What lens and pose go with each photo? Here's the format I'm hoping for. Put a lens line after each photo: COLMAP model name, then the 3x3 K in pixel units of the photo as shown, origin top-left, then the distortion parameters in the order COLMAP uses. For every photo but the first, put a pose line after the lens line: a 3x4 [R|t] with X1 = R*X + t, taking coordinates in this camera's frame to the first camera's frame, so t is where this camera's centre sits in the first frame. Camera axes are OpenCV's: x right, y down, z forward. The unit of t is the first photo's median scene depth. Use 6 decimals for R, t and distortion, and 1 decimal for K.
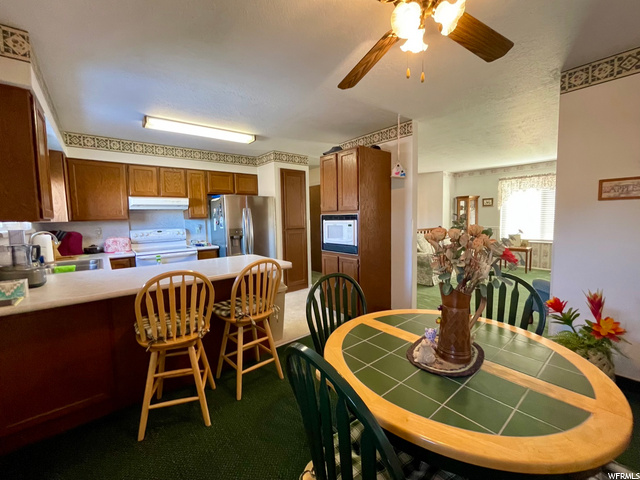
lens RADIAL K [[264.2, 0, 320.7], [0, 264.2, 236.7], [0, 0, 1]] dist [-0.001617, -0.000086]
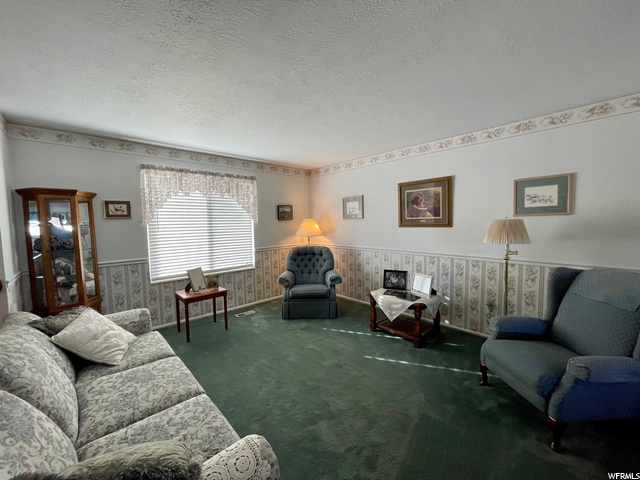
lens RADIAL K [[263.0, 0, 316.7], [0, 263.0, 239.2], [0, 0, 1]] dist [0.000034, -0.000112]
pose [[-0.061432, -0.044886, 0.997101, 0.145901], [0.101367, 0.993542, 0.050972, -0.068720], [-0.992951, 0.104205, -0.056486, 0.716175]]
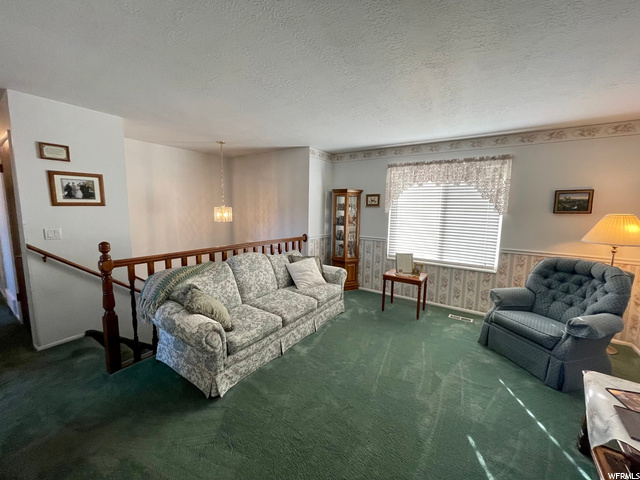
lens RADIAL K [[263.0, 0, 316.7], [0, 263.0, 239.2], [0, 0, 1]] dist [0.000034, -0.000112]
pose [[0.963327, 0.007950, 0.268213, 0.338464], [-0.018482, 0.999153, 0.036763, -0.057437], [-0.267693, -0.040372, 0.962658, 0.421448]]
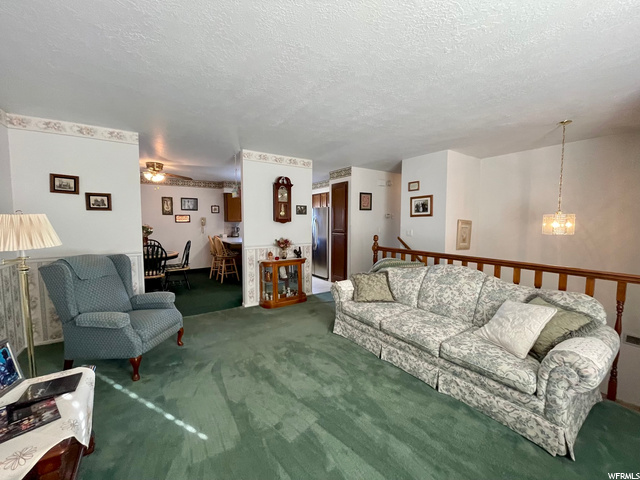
lens RADIAL K [[263.0, 0, 316.7], [0, 263.0, 239.2], [0, 0, 1]] dist [0.000034, -0.000112]
pose [[-0.117865, 0.090352, -0.988911, 0.802455], [-0.081070, 0.991652, 0.100265, -0.077660], [0.989715, 0.091989, -0.109557, 0.759616]]
